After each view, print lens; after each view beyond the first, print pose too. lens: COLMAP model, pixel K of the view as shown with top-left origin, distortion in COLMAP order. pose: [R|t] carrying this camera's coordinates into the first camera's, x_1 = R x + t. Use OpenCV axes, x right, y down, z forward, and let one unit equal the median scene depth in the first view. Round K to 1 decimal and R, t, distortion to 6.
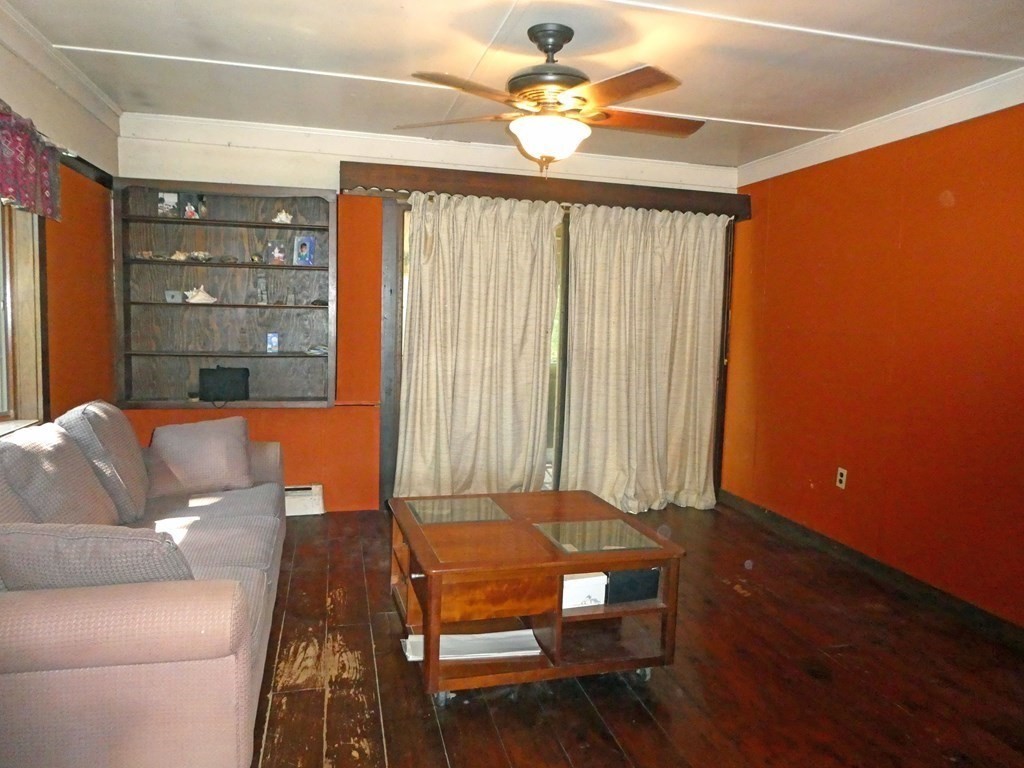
lens RADIAL K [[732.4, 0, 512.3], [0, 732.4, 385.6], [0, 0, 1]] dist [-0.000897, -0.010572]
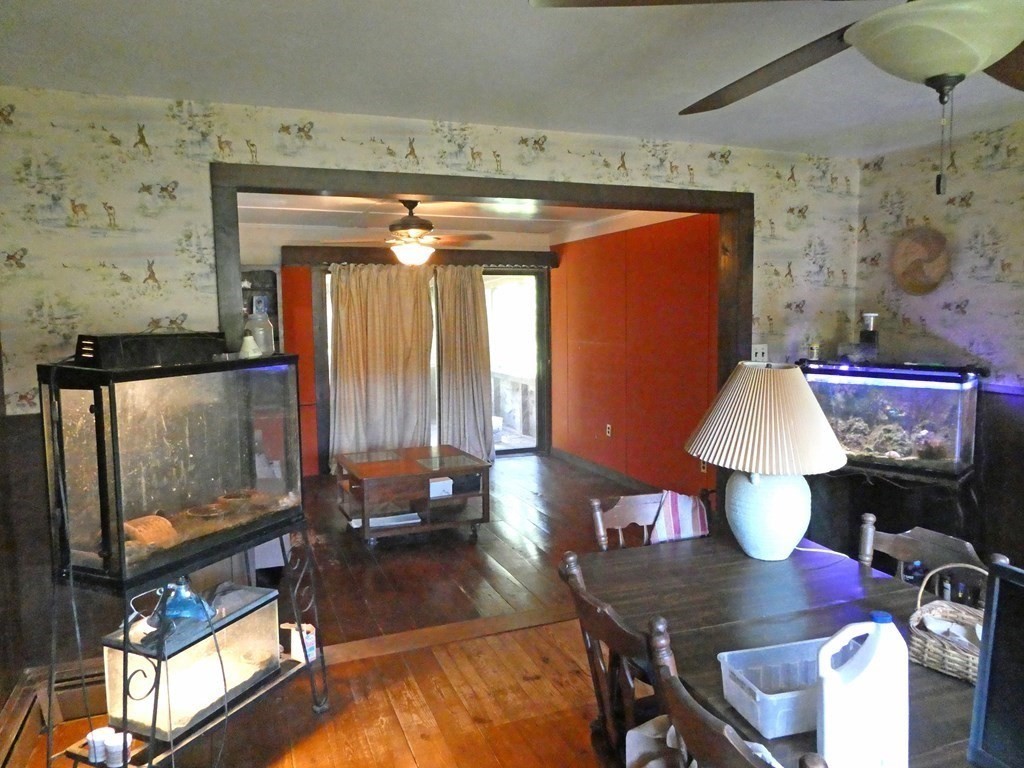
lens RADIAL K [[732.4, 0, 513.8], [0, 732.4, 378.2], [0, 0, 1]] dist [-0.000897, -0.010572]
pose [[0.990174, -0.057830, 0.127326, 0.031500], [0.058436, 0.998291, -0.001025, -0.001848], [-0.127049, 0.008456, 0.991860, -0.552569]]
